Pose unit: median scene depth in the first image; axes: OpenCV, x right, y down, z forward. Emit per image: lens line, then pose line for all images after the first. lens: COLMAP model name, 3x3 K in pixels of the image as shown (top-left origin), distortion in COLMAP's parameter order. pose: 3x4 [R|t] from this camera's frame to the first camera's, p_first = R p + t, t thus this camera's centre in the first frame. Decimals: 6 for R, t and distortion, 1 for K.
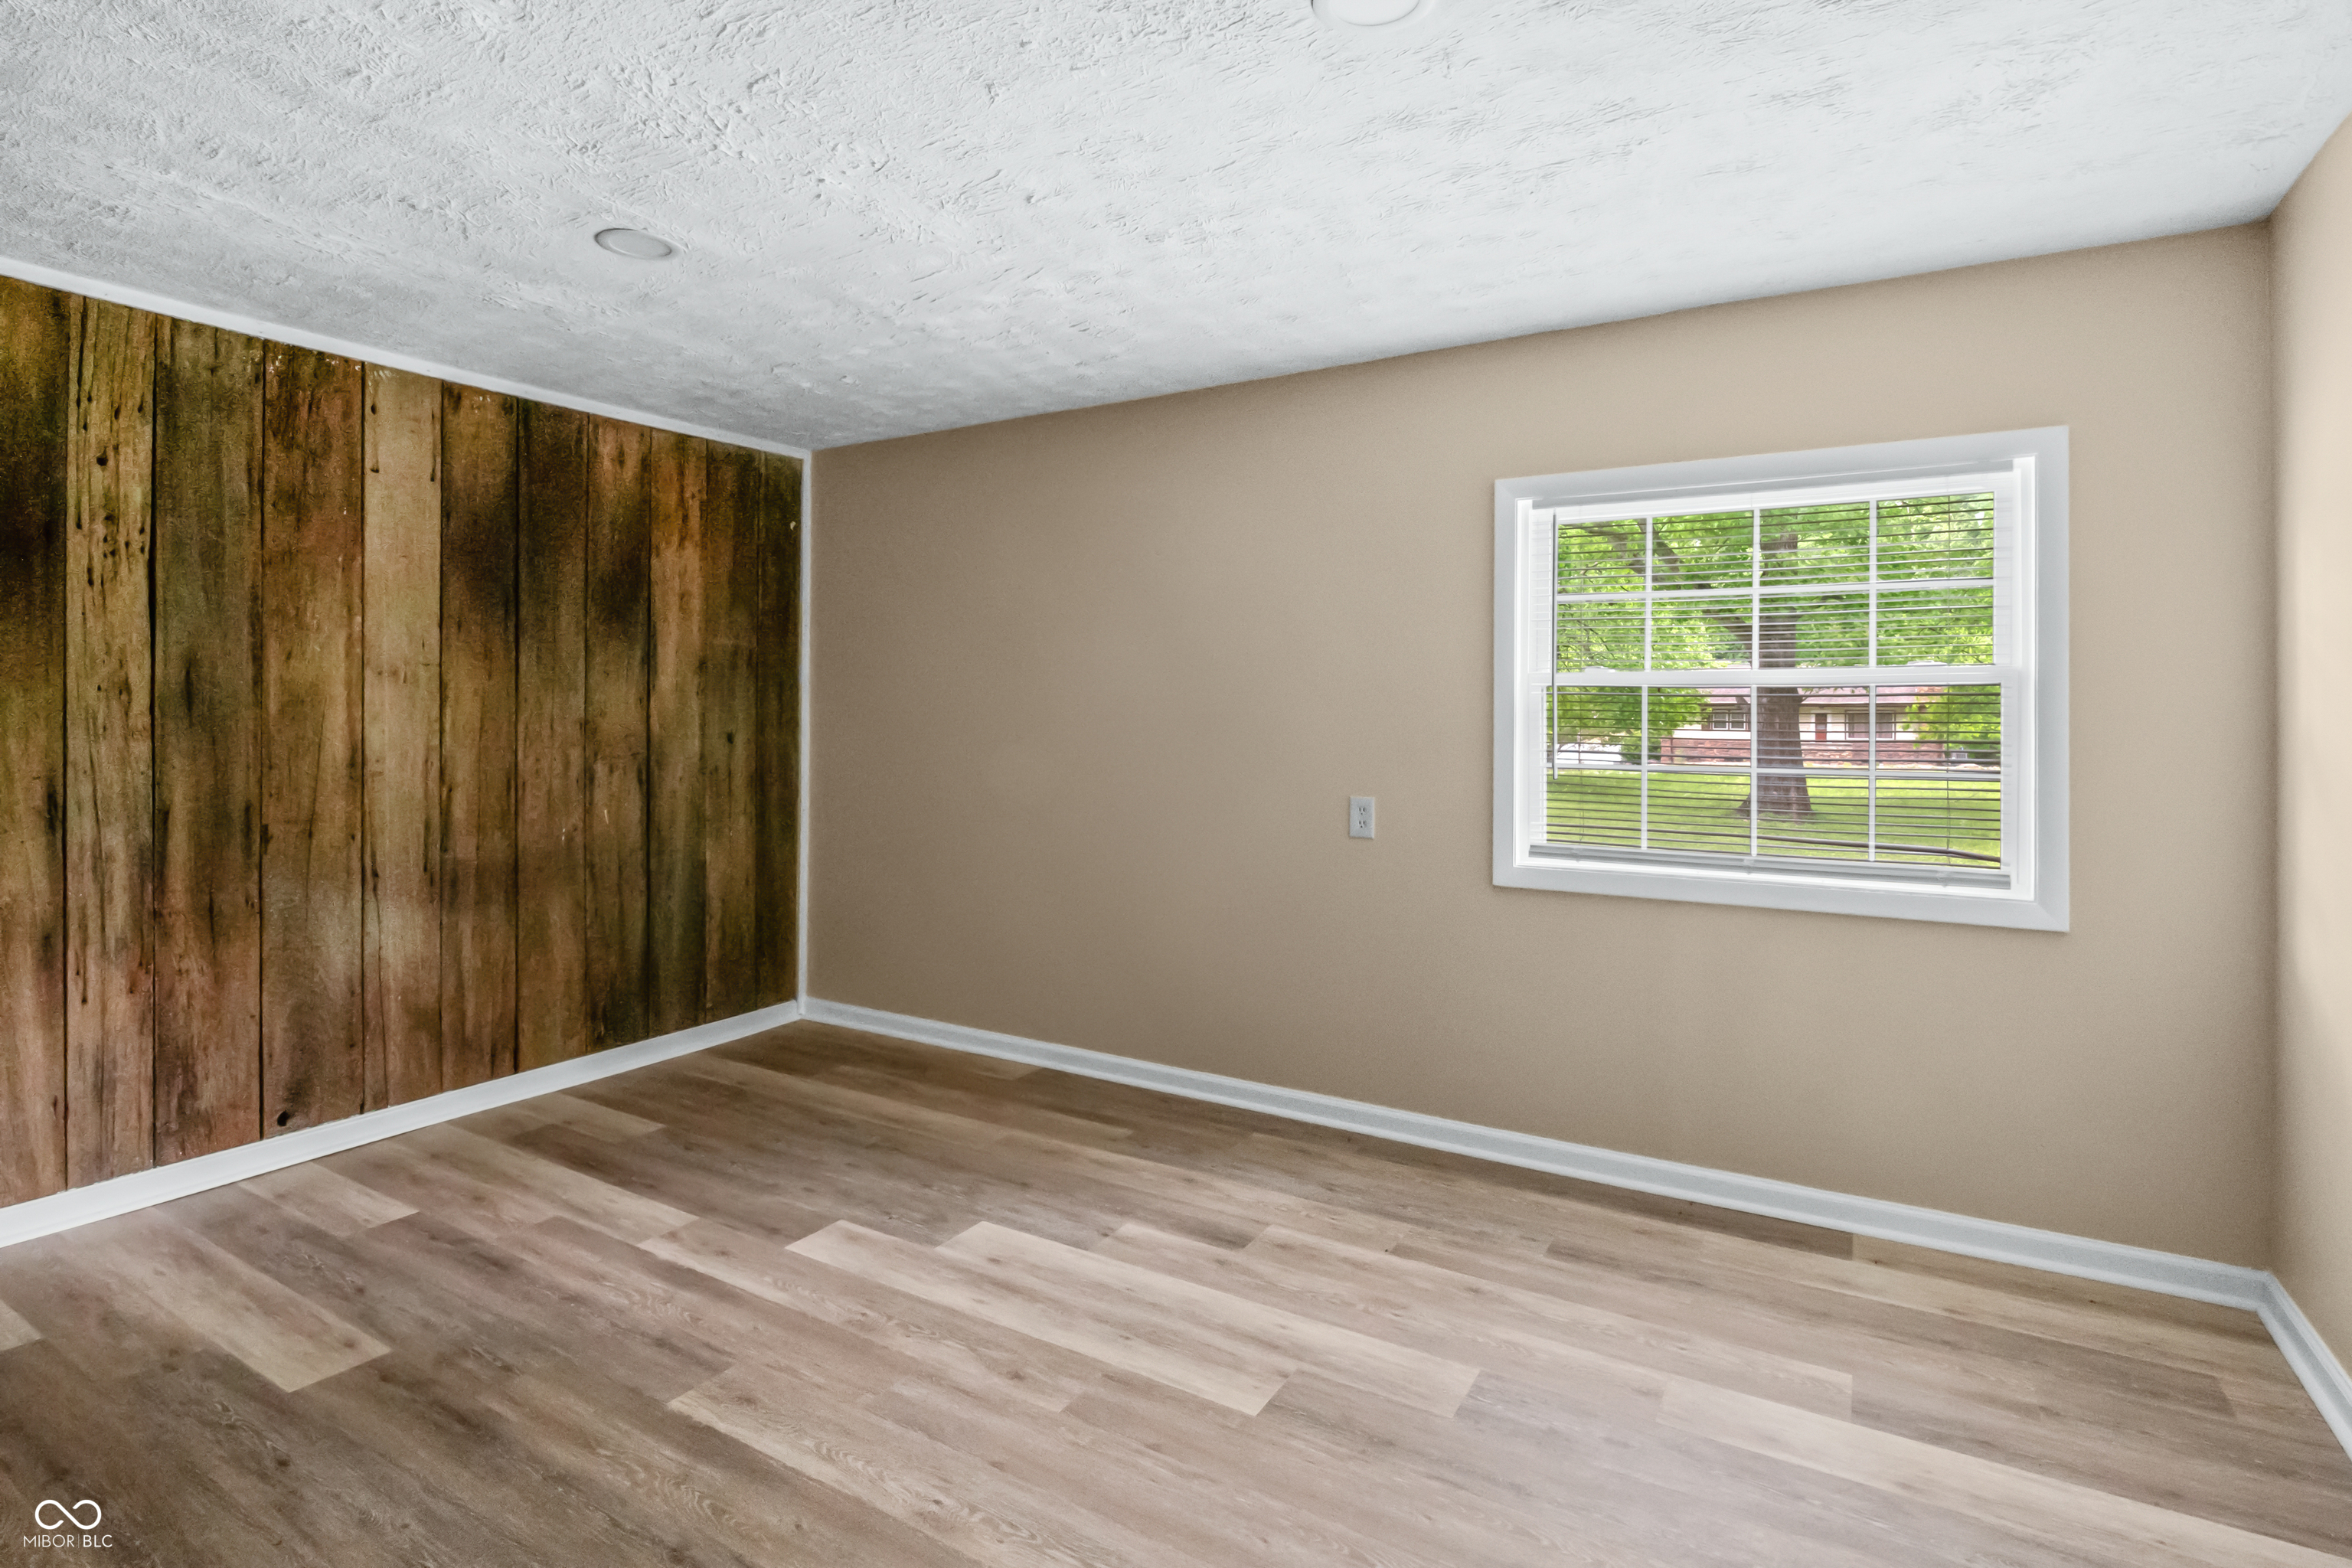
lens RADIAL K [[1166.2, 0, 1135.4], [0, 1166.2, 717.3], [0, 0, 1]] dist [-0.009869, -0.000278]
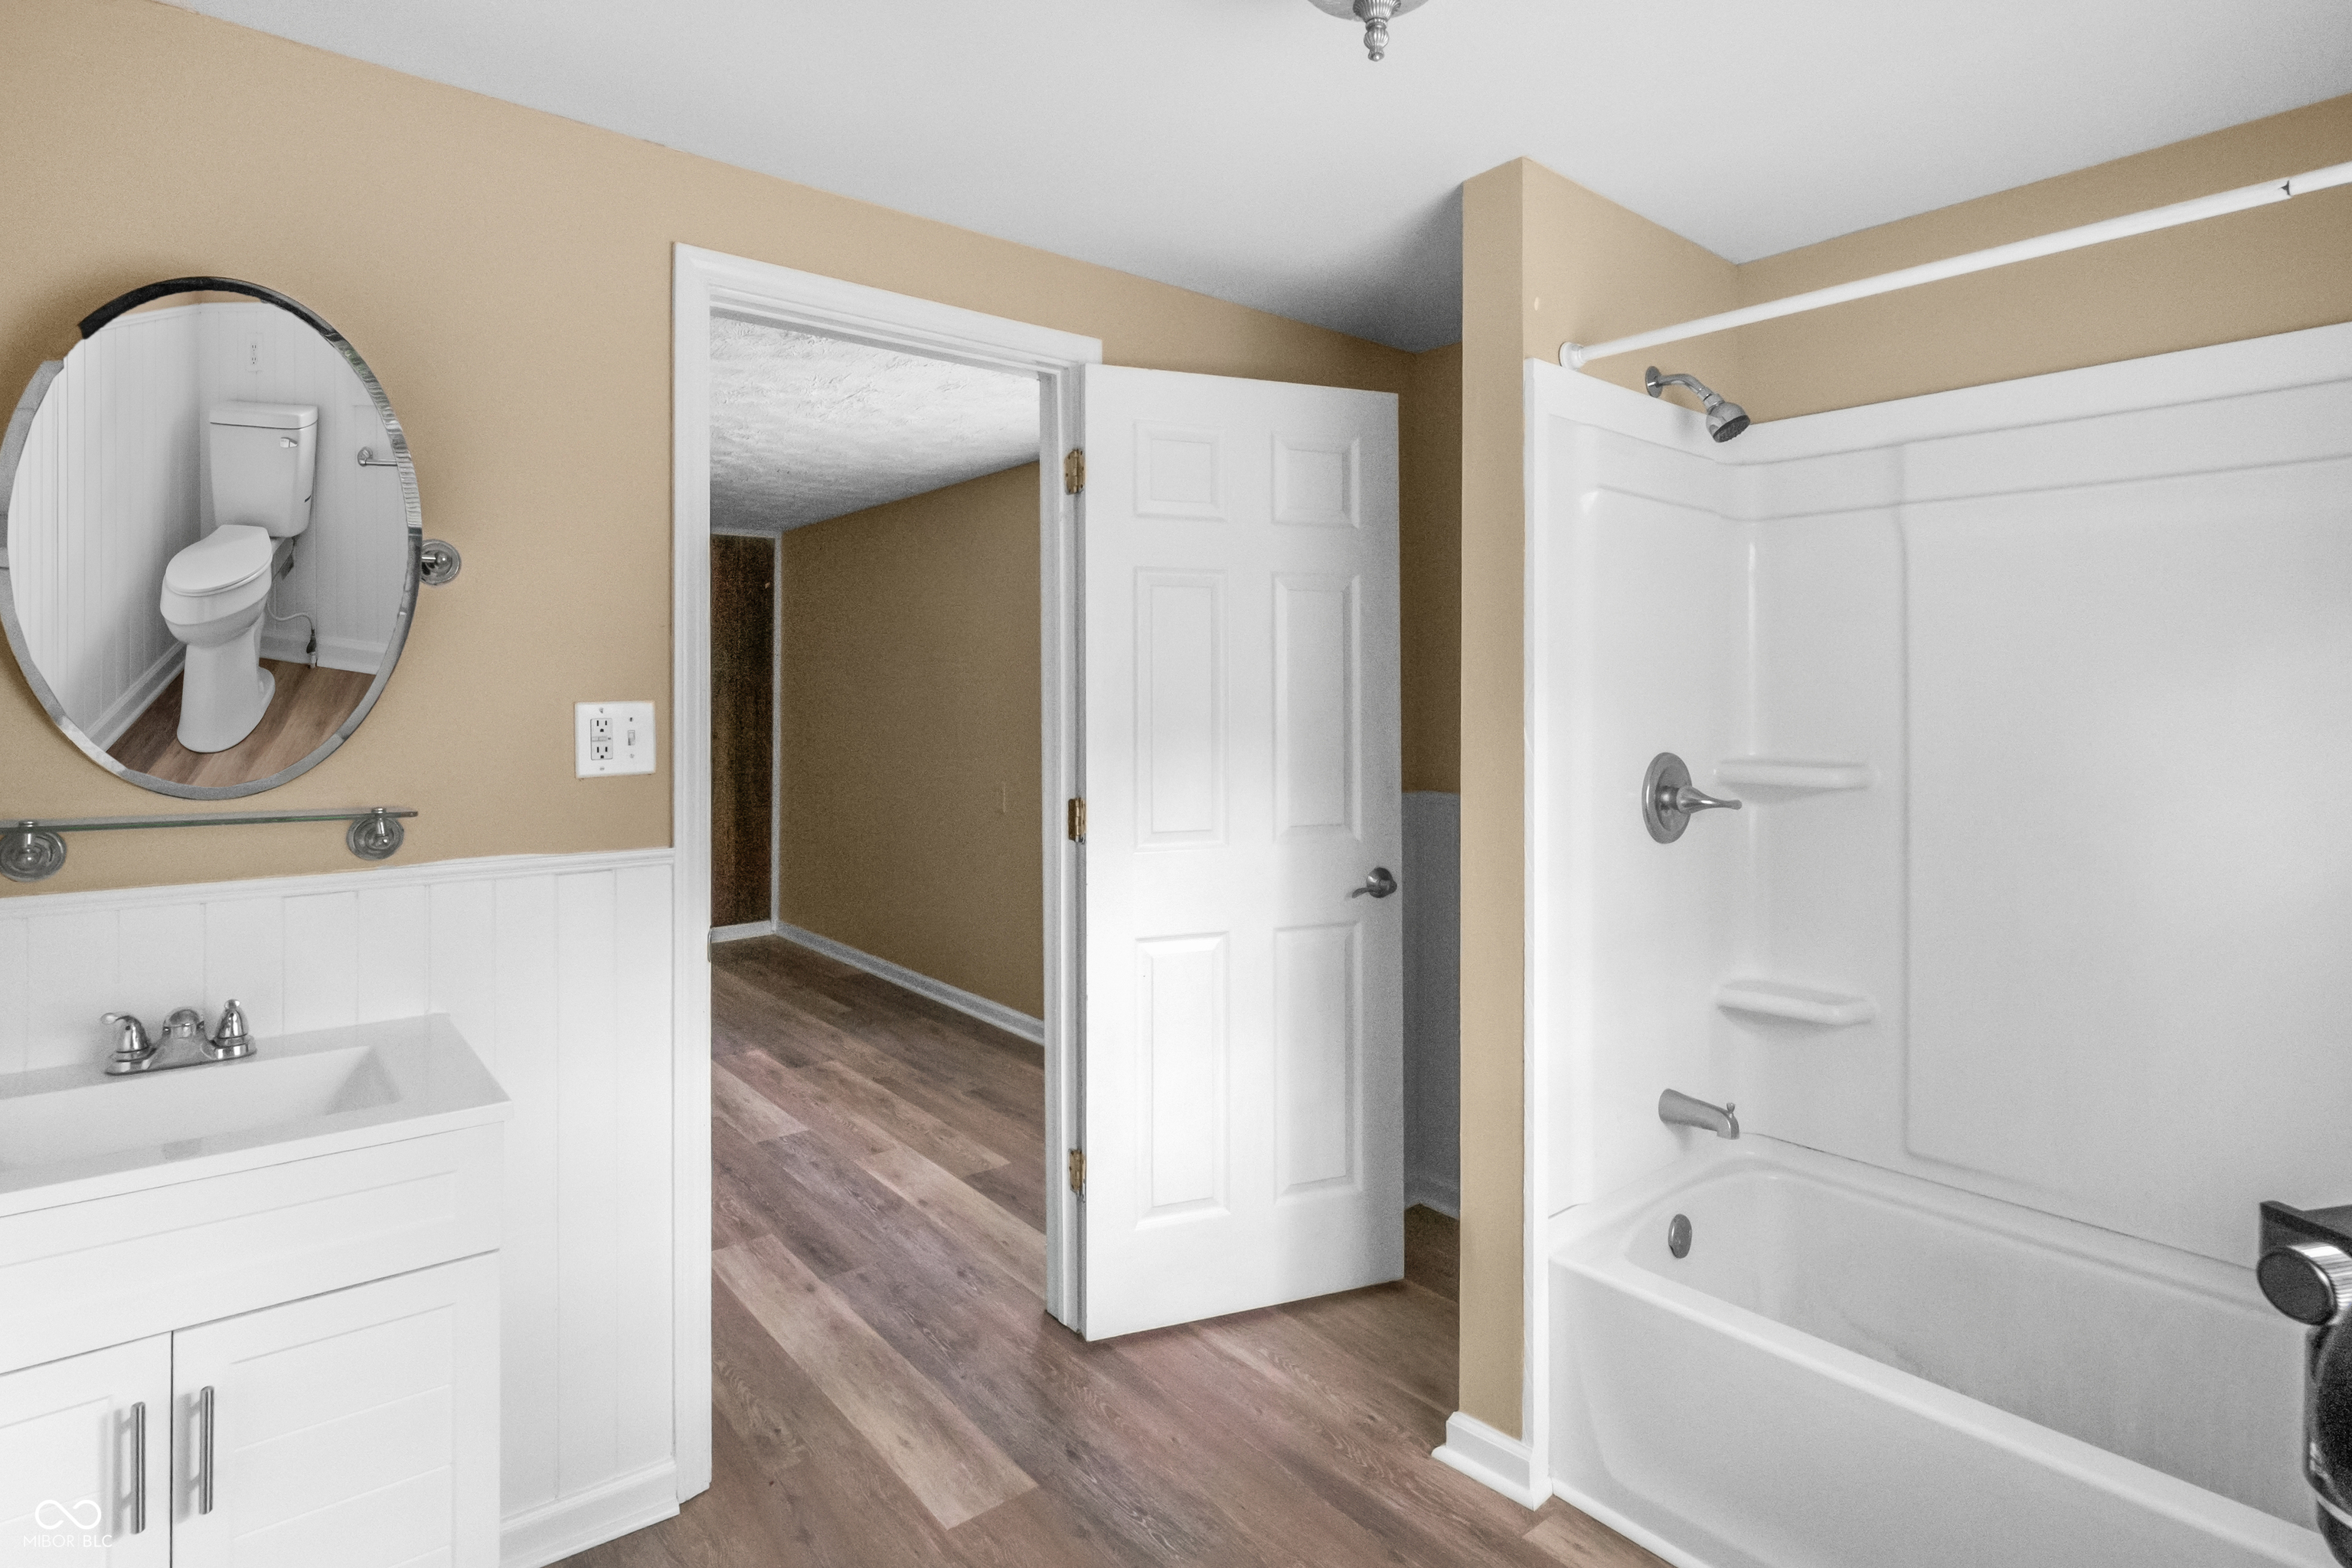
lens RADIAL K [[1141.5, 0, 1159.2], [0, 1141.5, 771.6], [0, 0, 1]] dist [-0.018859, -0.000417]
pose [[0.947017, 0.016892, -0.320739, 0.886991], [-0.000802, 0.998737, 0.050231, -0.015978], [0.321183, -0.047313, 0.945835, -0.233594]]
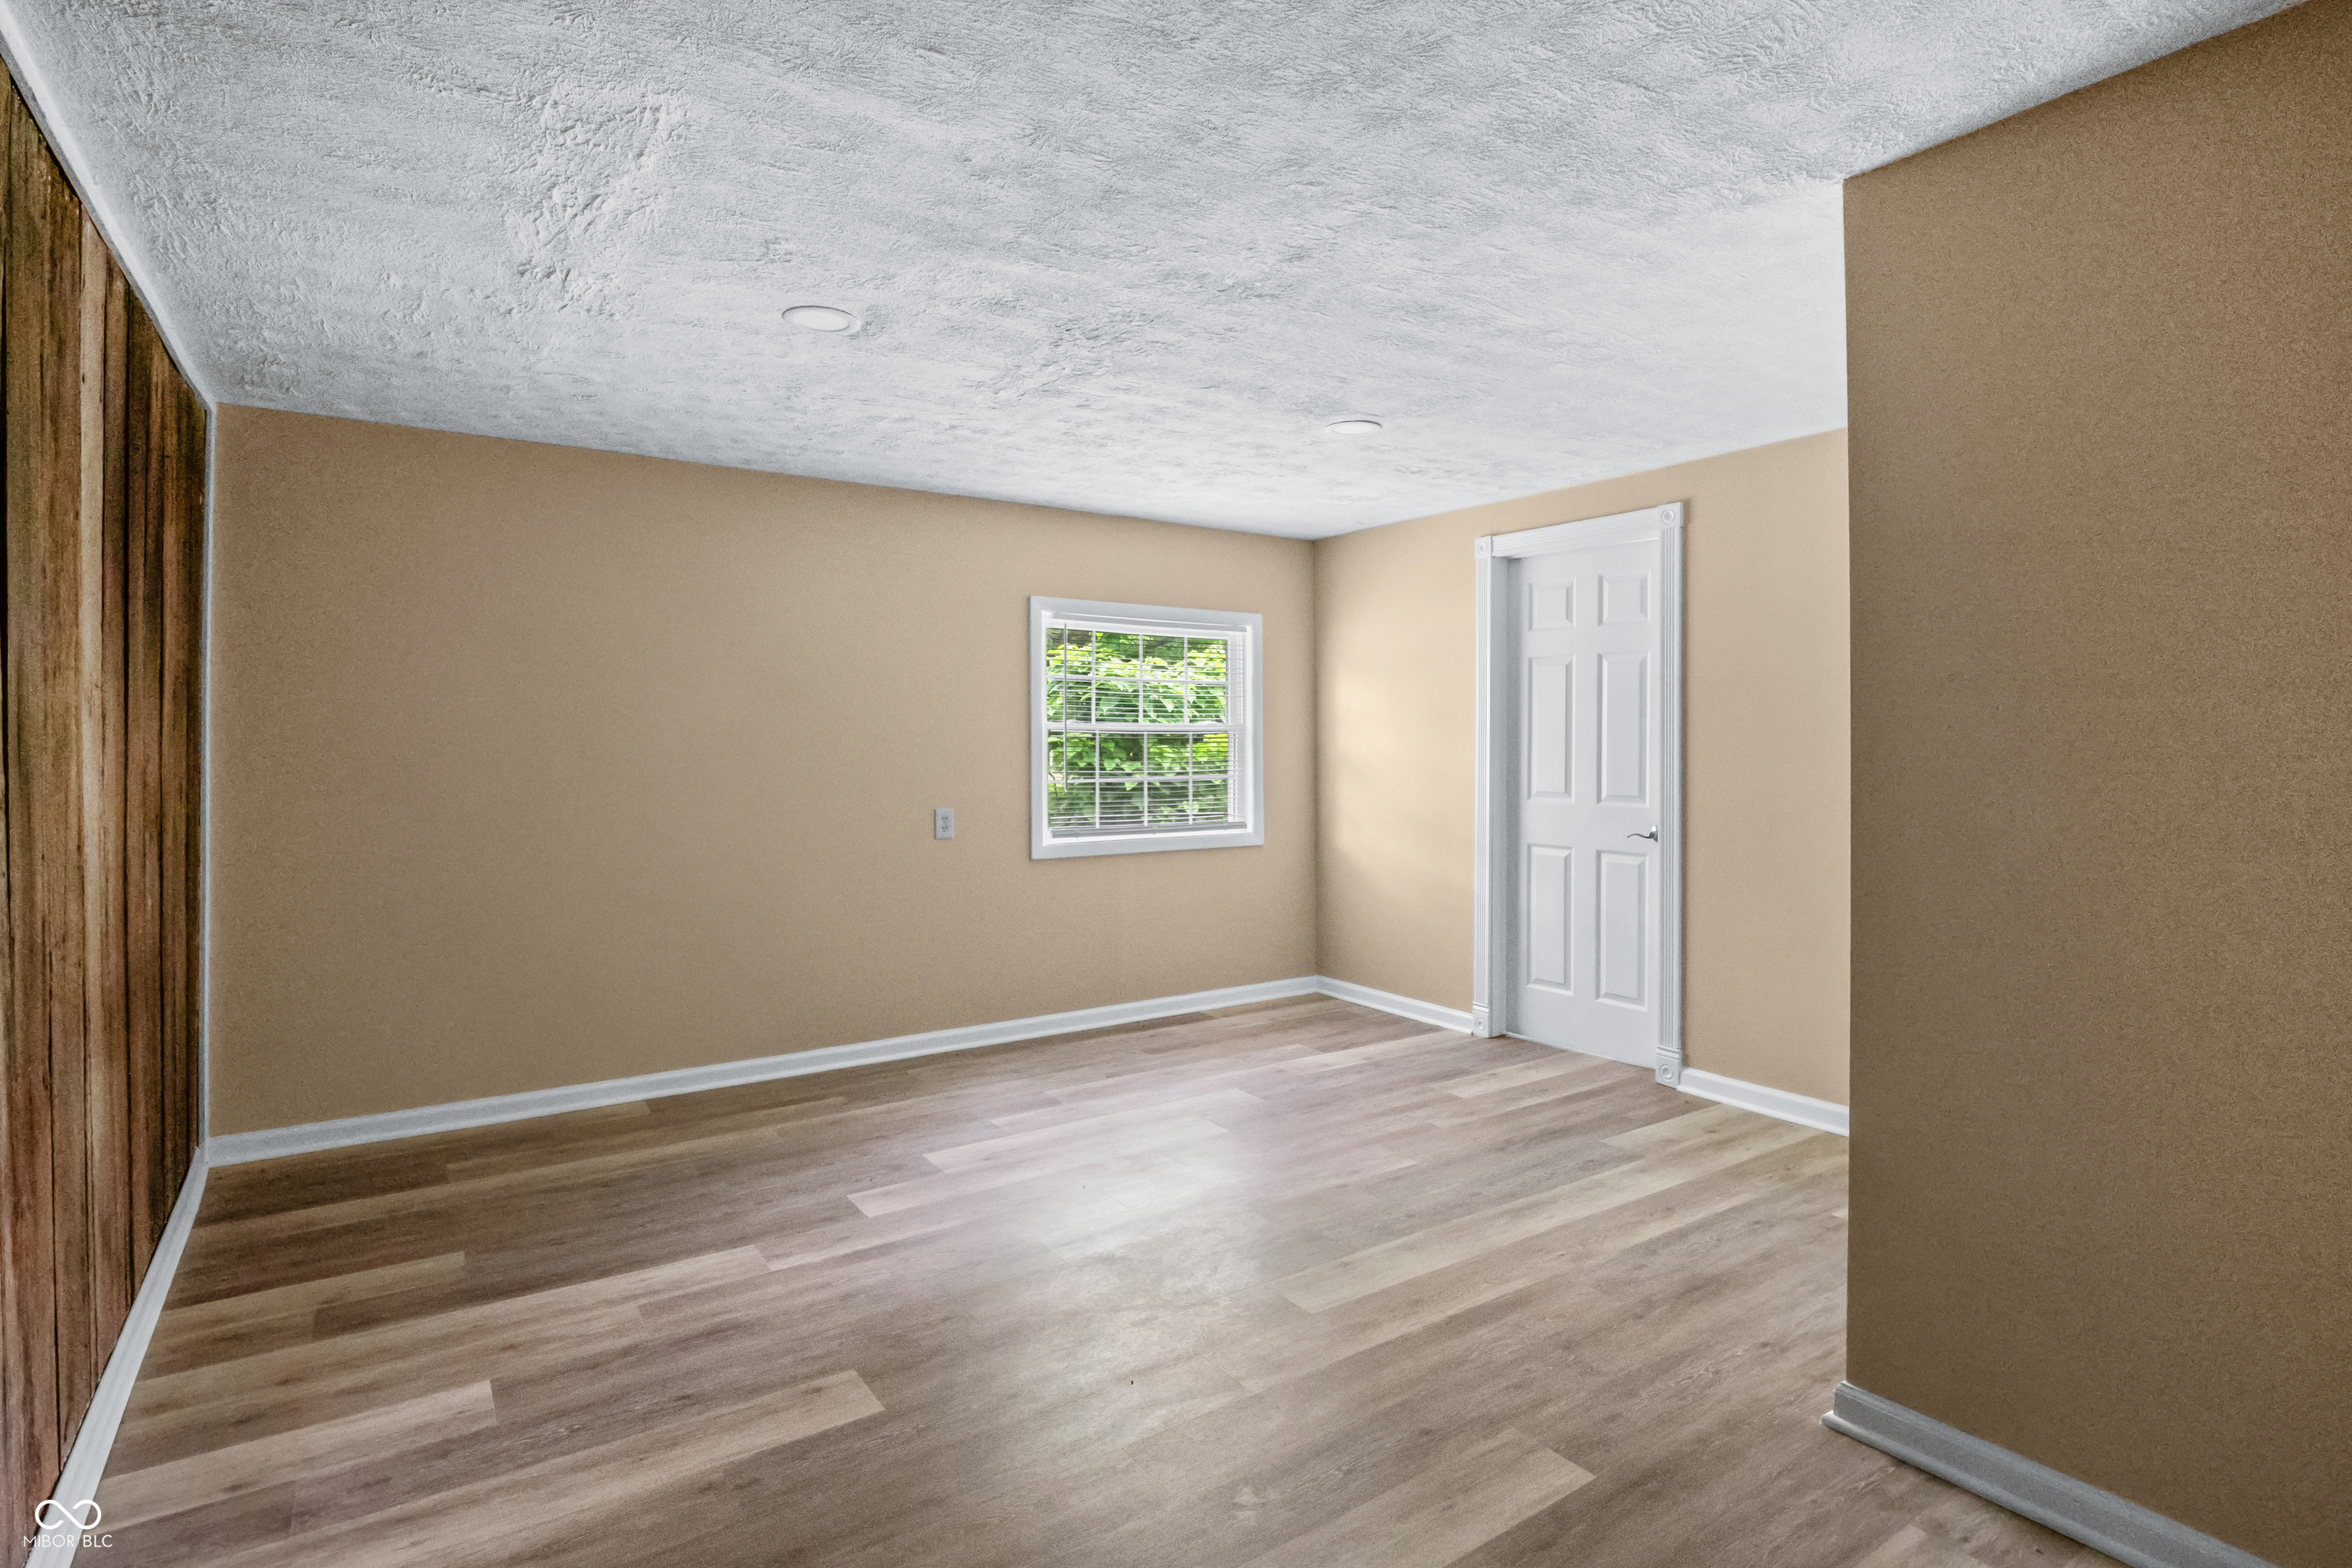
lens RADIAL K [[1141.5, 0, 1159.2], [0, 1141.5, 771.6], [0, 0, 1]] dist [-0.018859, -0.000417]
pose [[0.413477, -0.026767, 0.910121, -1.020463], [0.007306, 0.999633, 0.026081, -0.010643], [-0.910485, -0.004135, 0.413521, 0.234040]]
